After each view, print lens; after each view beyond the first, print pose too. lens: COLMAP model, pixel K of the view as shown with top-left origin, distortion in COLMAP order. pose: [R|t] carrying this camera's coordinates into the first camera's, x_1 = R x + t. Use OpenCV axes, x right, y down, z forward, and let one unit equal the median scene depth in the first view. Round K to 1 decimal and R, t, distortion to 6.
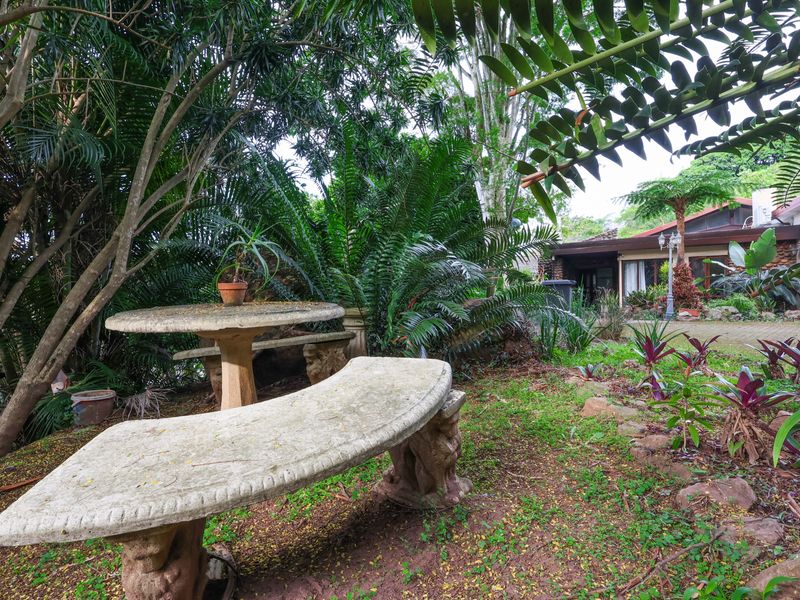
lens RADIAL K [[415.5, 0, 400.0], [0, 415.5, 300.0], [0, 0, 1]] dist [-0.000412, -0.000989]
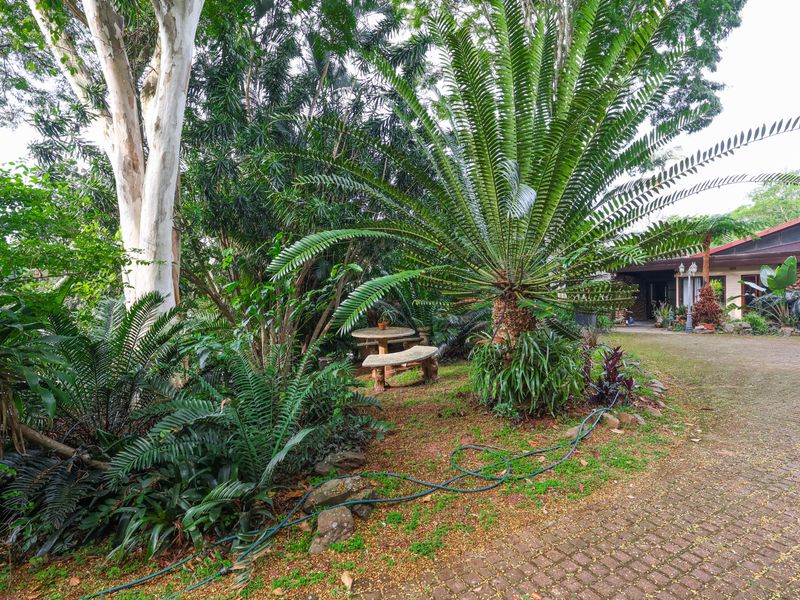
lens RADIAL K [[415.5, 0, 400.0], [0, 415.5, 300.0], [0, 0, 1]] dist [-0.000412, -0.000989]
pose [[0.968790, 0.010021, -0.247679, 0.114285], [-0.008642, 0.999941, 0.006652, -0.051207], [0.247731, -0.004304, 0.968819, -0.453434]]
